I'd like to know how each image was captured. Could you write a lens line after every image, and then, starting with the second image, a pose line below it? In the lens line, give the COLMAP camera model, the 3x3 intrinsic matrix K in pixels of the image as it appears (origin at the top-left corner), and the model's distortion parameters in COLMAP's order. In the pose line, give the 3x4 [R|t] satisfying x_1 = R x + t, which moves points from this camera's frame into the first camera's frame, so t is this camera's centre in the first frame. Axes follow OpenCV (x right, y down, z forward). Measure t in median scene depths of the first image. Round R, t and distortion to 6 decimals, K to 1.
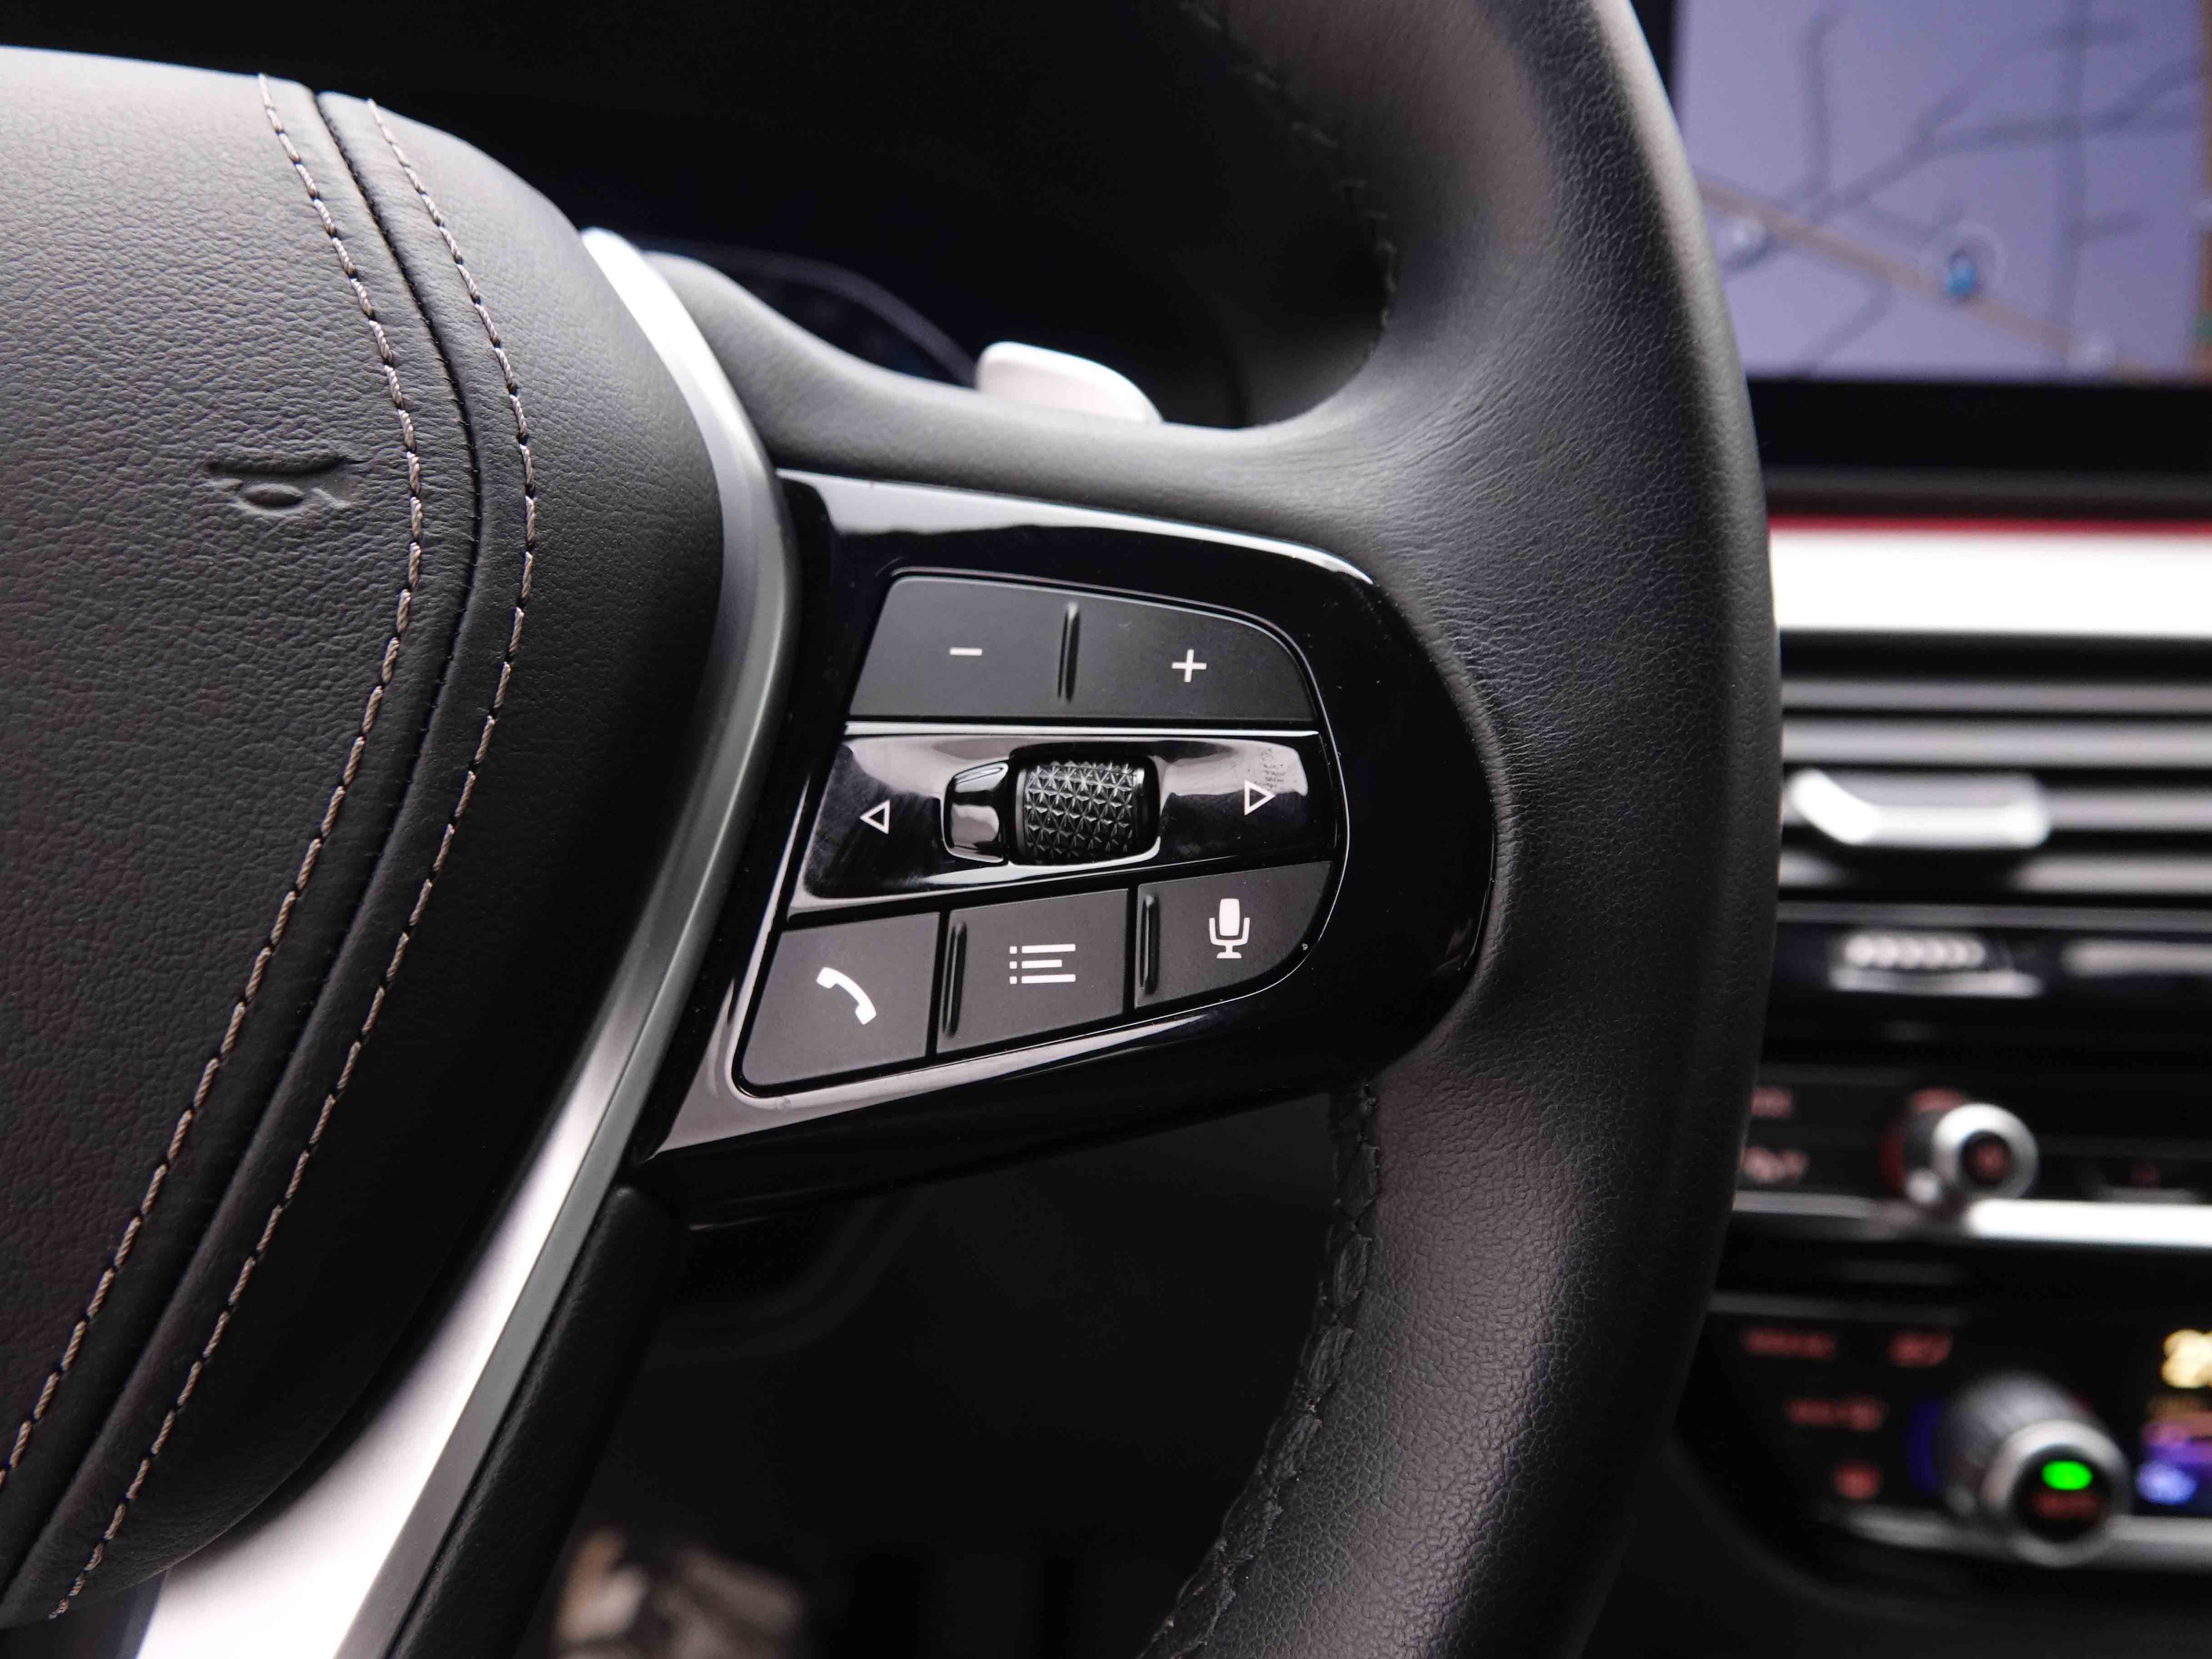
lens RADIAL K [[1668.7, 0, 1106.0], [0, 1668.7, 829.5], [0, 0, 1]] dist [-0.004122, -0.000748]
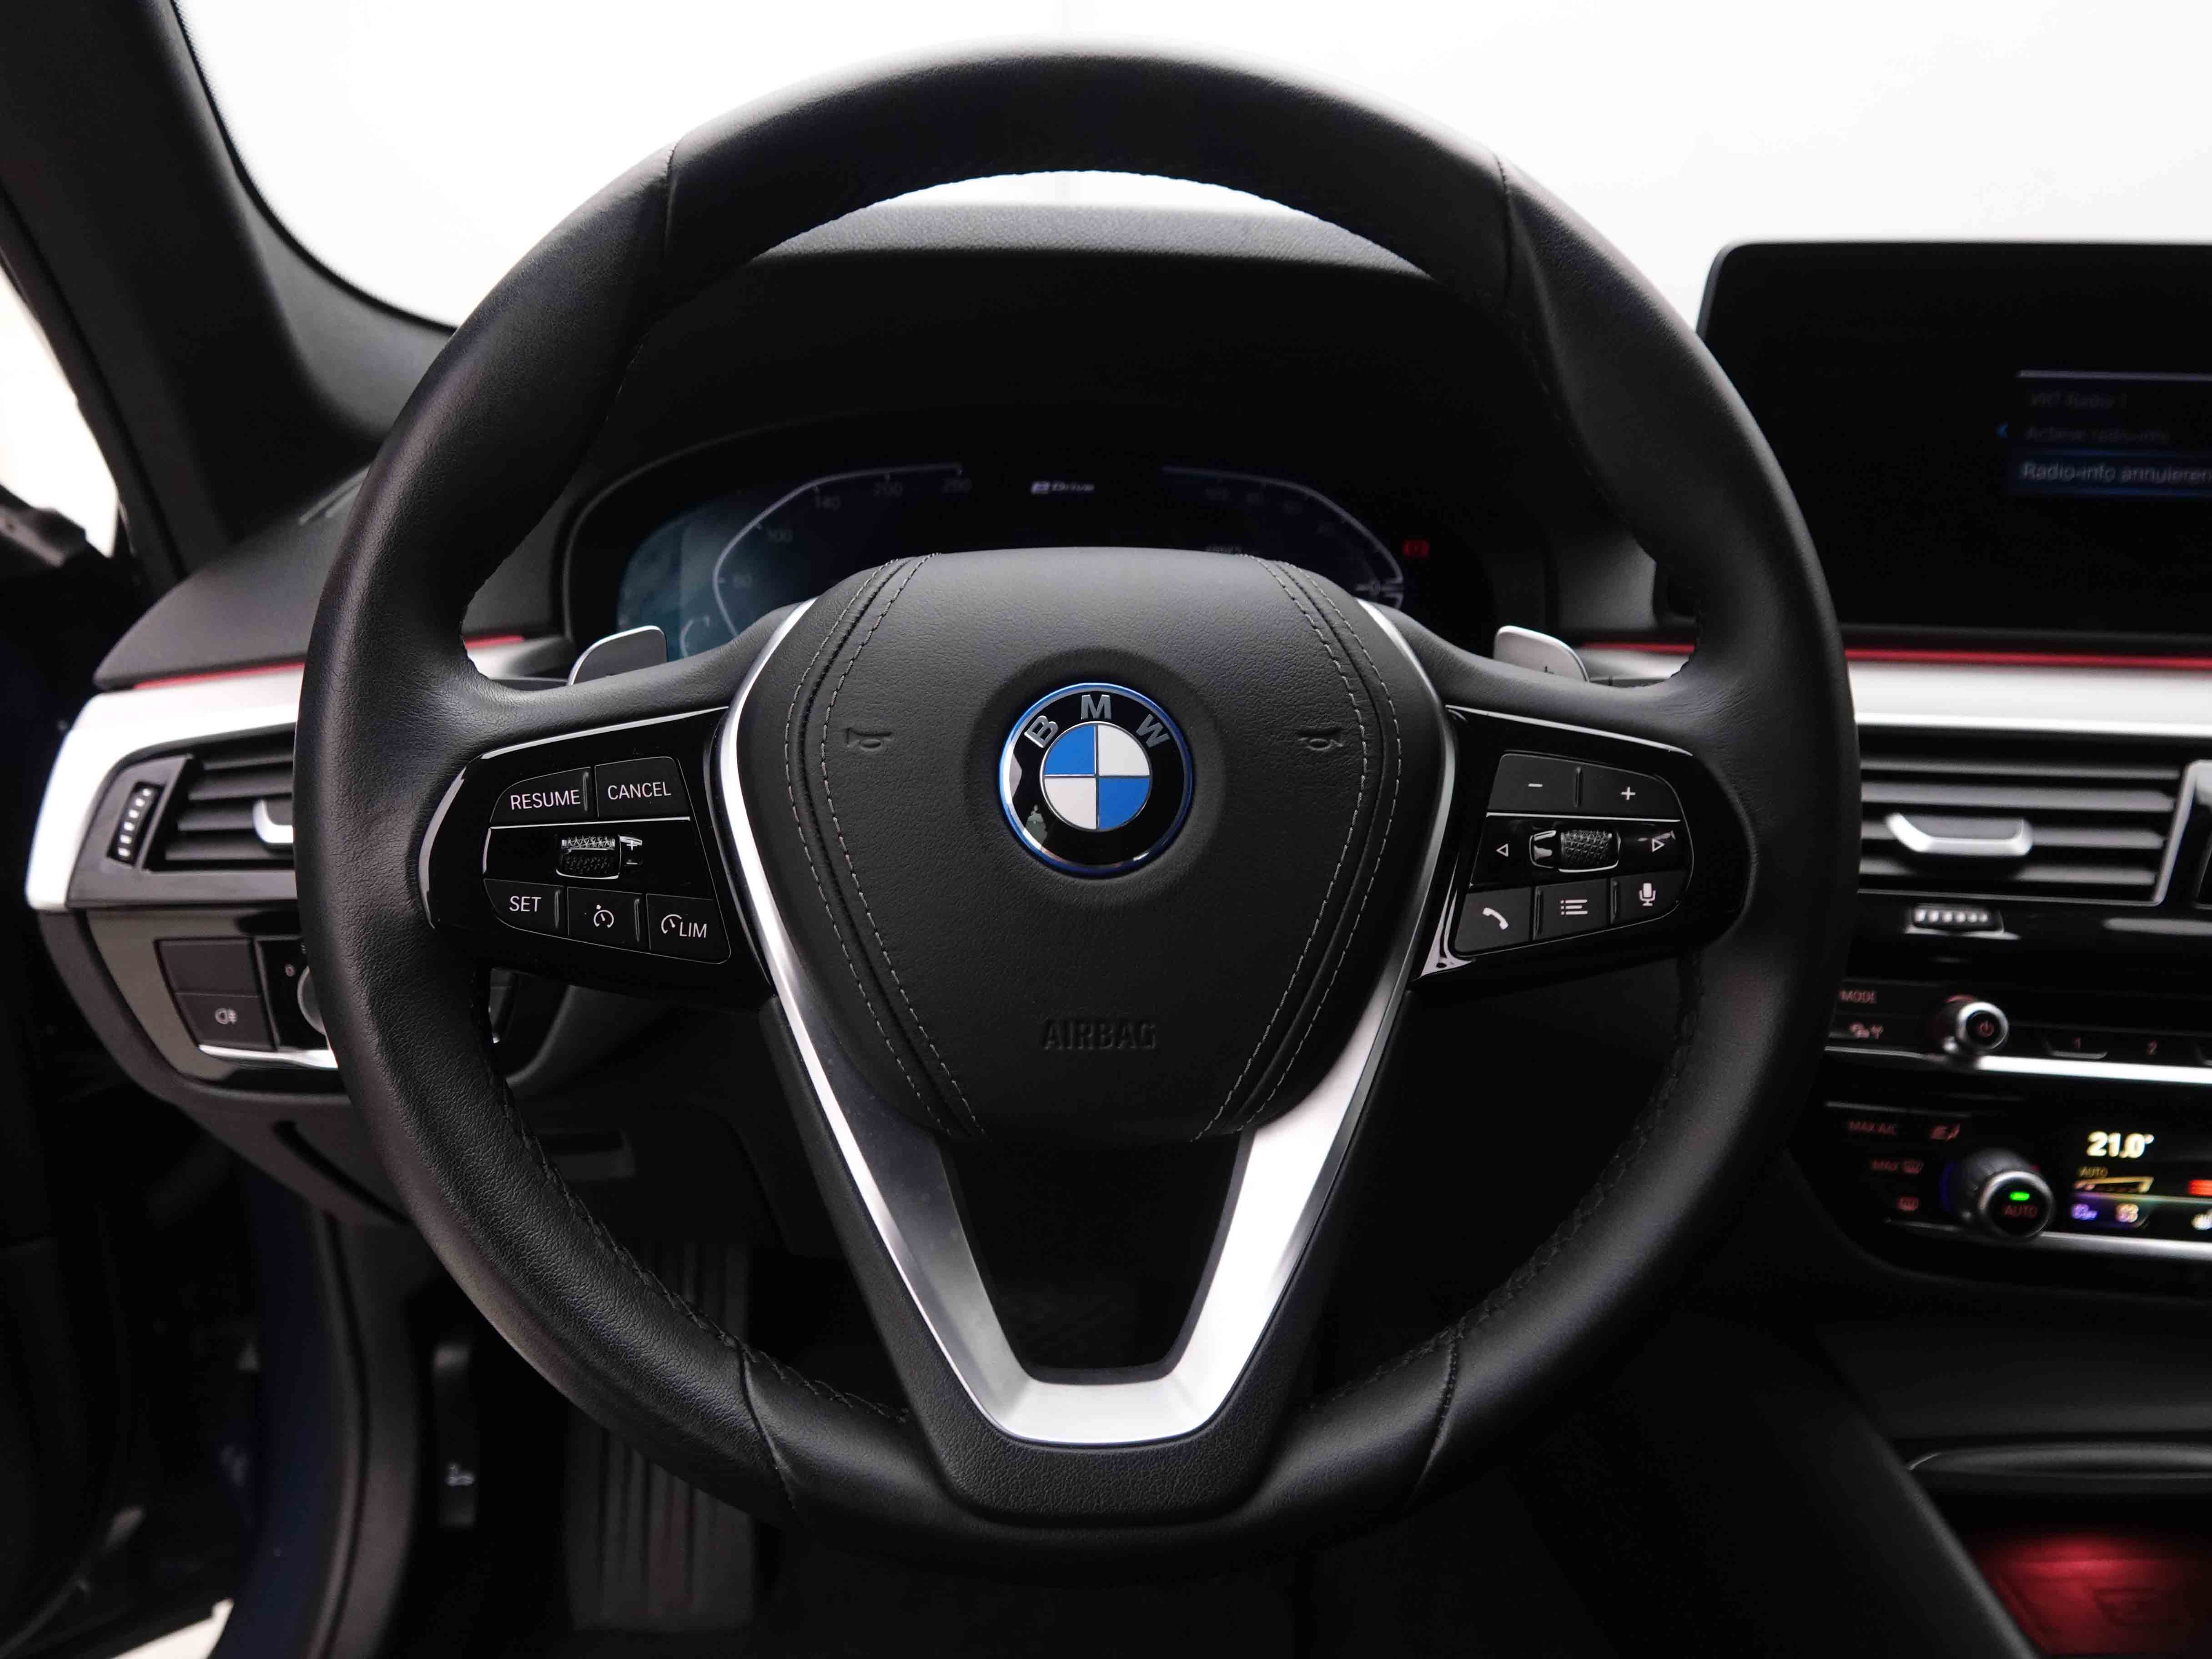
lens RADIAL K [[1760.0, 0, 1107.9], [0, 1760.0, 852.5], [0, 0, 1]] dist [-0.003045, -0.005328]
pose [[0.998807, 0.010762, -0.047628, -0.541307], [-0.009386, 0.999535, 0.029010, -0.067316], [0.047918, -0.028529, 0.998444, -1.530875]]
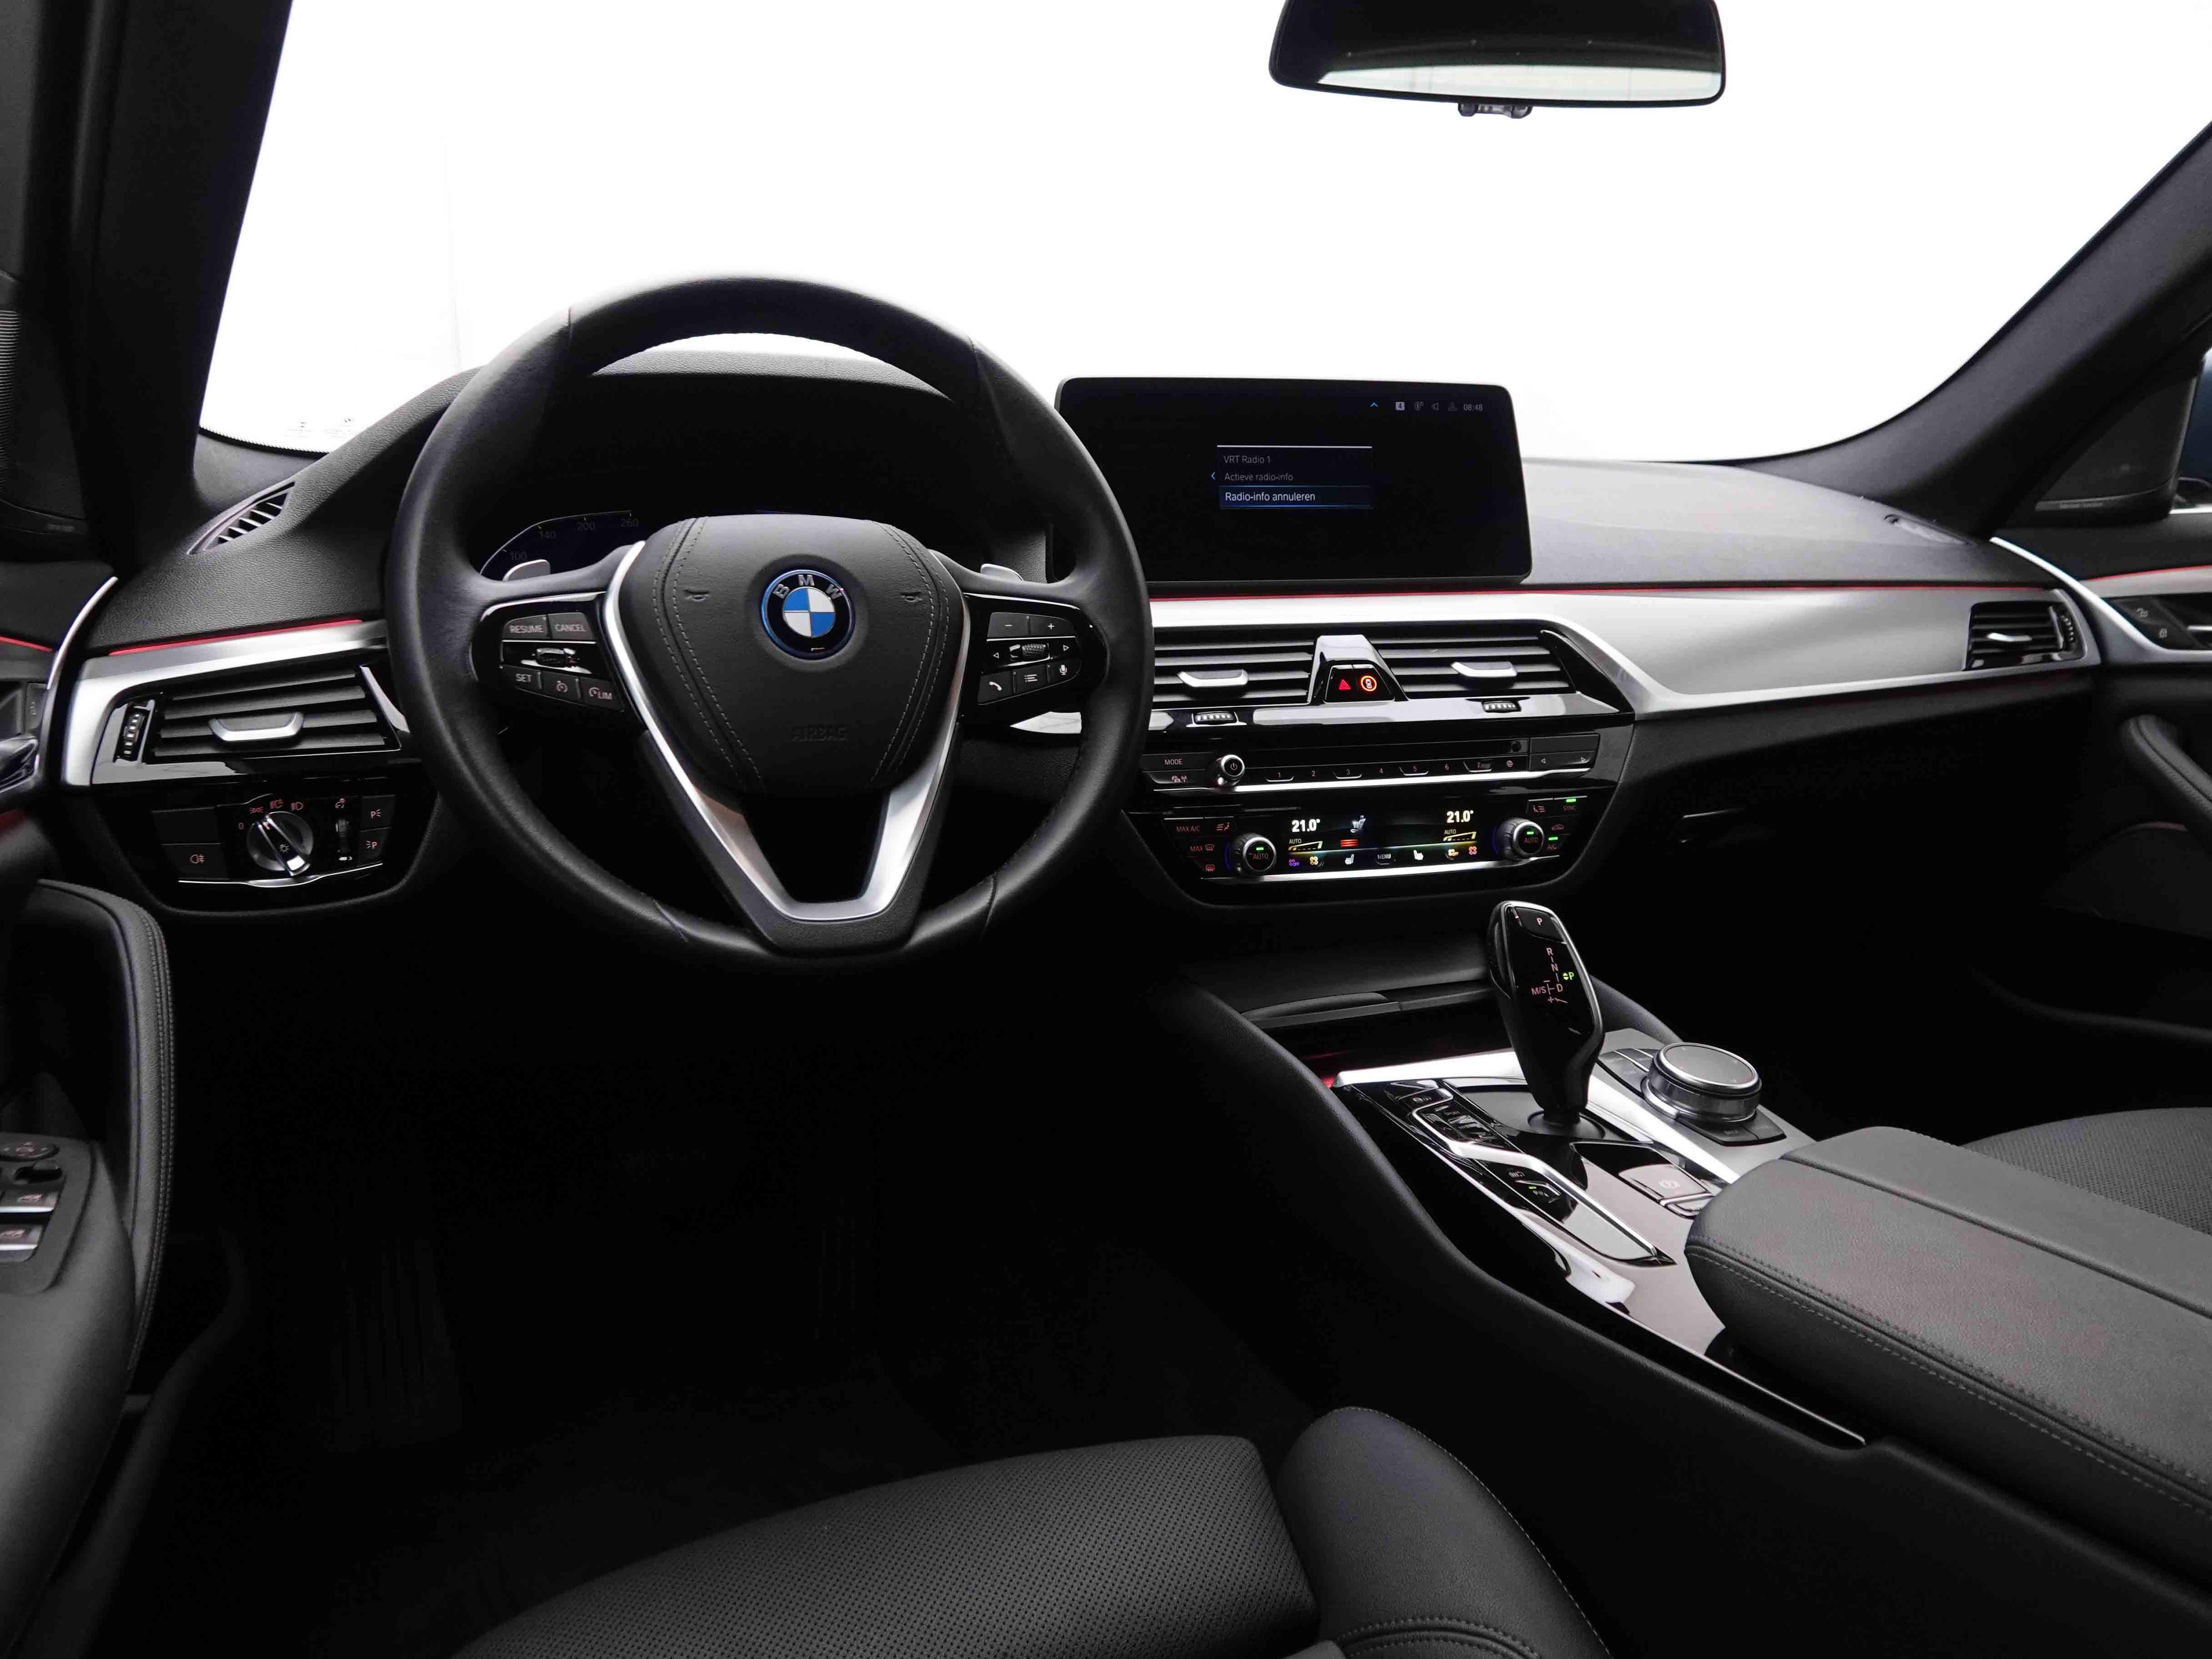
lens RADIAL K [[1668.7, 0, 1106.0], [0, 1668.7, 829.5], [0, 0, 1]] dist [-0.004122, -0.000748]
pose [[0.954992, -0.077102, 0.286437, -1.201724], [0.093861, 0.994558, -0.045223, 0.720313], [-0.281392, 0.070073, 0.957031, -3.656196]]
